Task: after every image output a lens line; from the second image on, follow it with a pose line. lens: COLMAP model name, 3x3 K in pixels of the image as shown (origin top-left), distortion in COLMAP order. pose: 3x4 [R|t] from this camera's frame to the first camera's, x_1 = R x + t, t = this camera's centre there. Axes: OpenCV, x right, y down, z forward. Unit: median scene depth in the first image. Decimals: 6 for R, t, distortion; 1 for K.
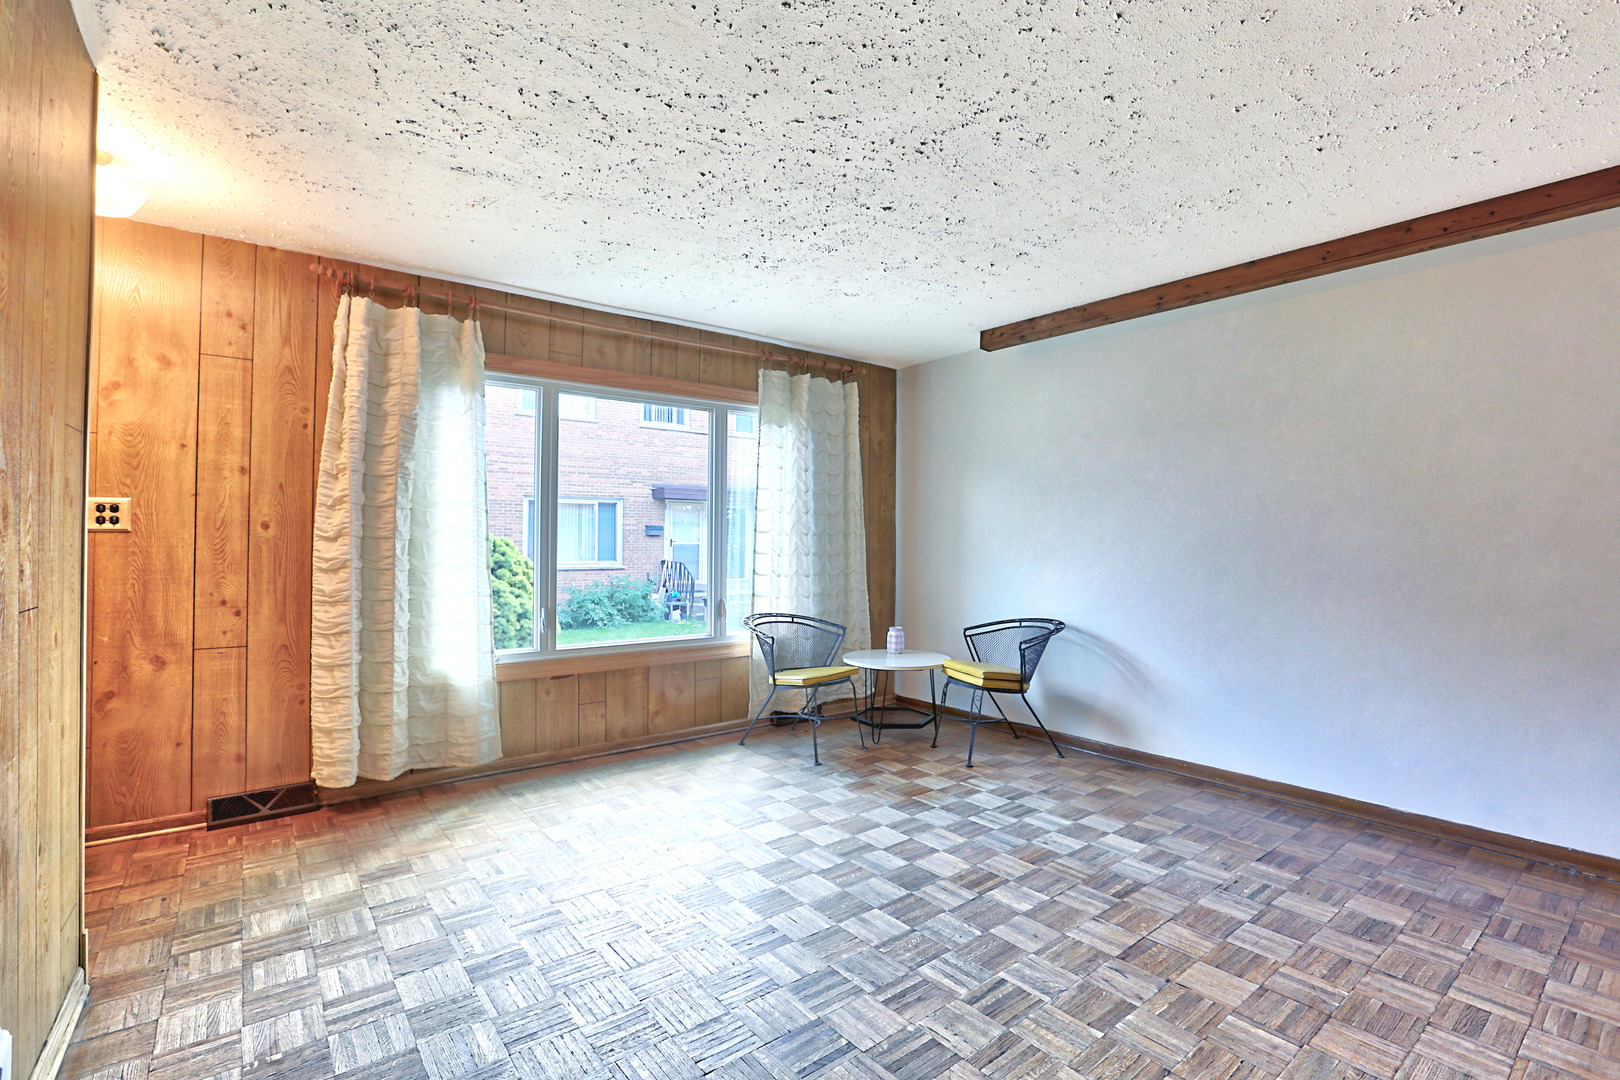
lens RADIAL K [[736.0, 0, 805.7], [0, 736.0, 530.6], [0, 0, 1]] dist [-0.051447, 0.011761]
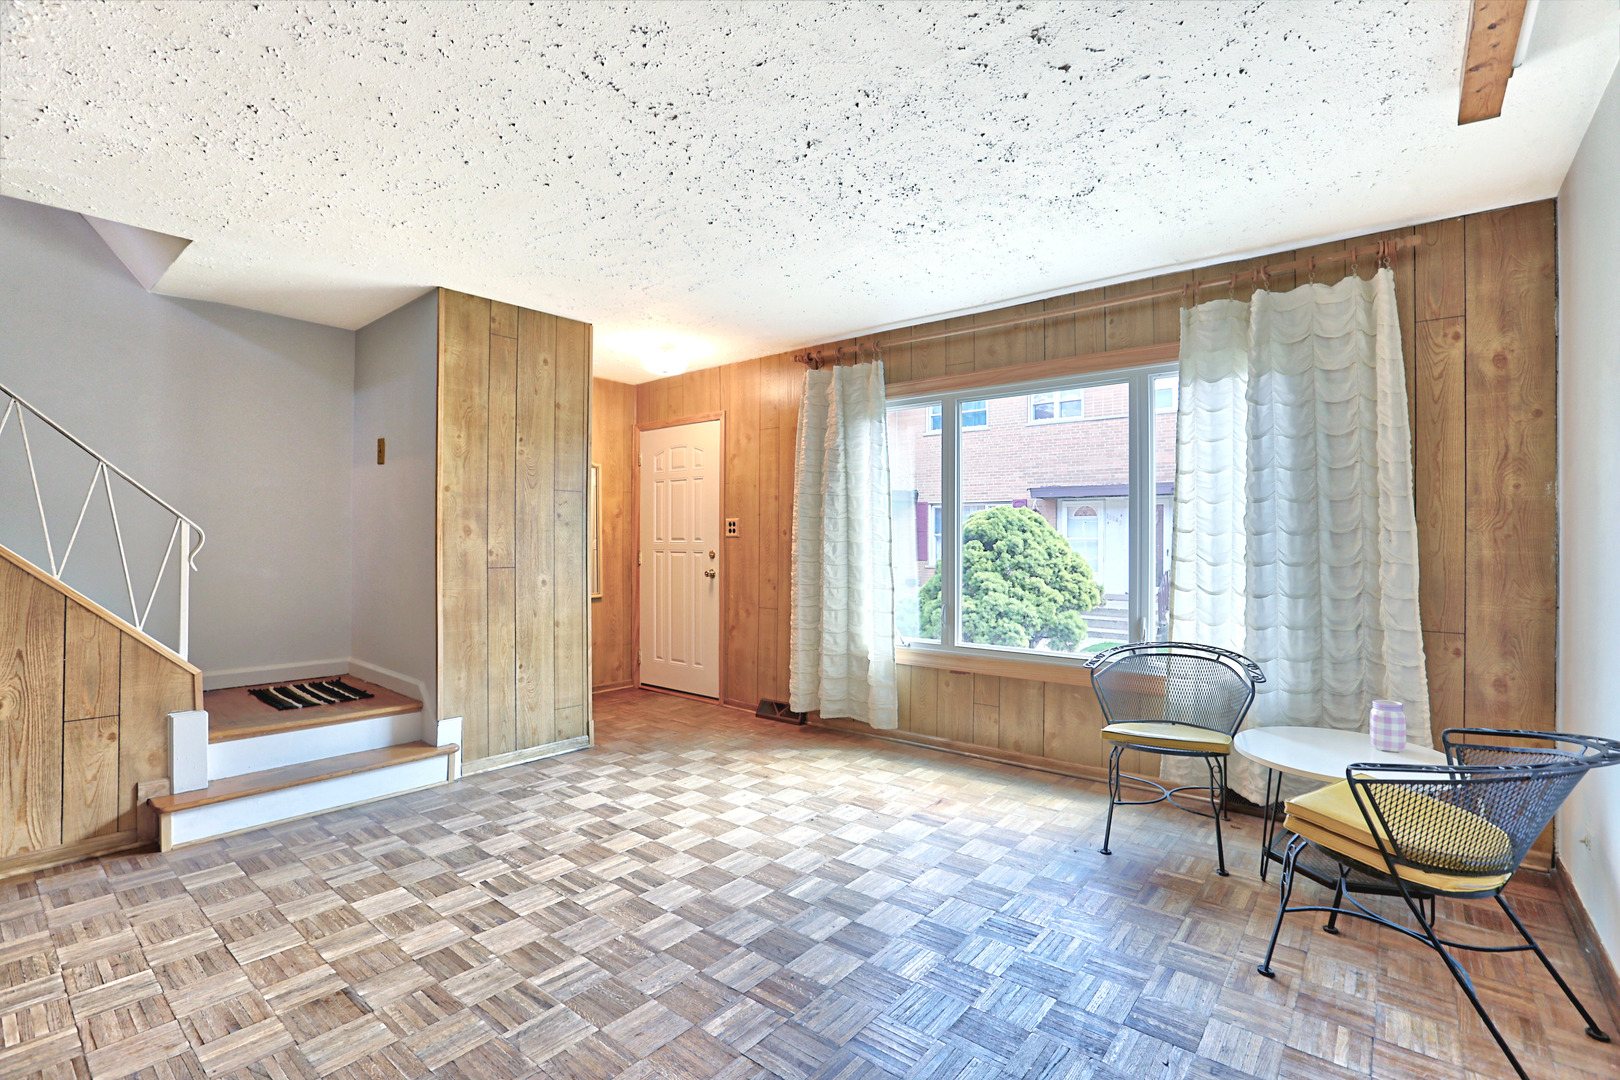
lens RADIAL K [[736.0, 0, 846.8], [0, 736.0, 532.3], [0, 0, 1]] dist [-0.051447, 0.011761]
pose [[0.246041, -0.015448, -0.969136, 0.744671], [0.005788, 0.999879, -0.014468, 0.015410], [0.969242, -0.002050, 0.246101, 0.668507]]
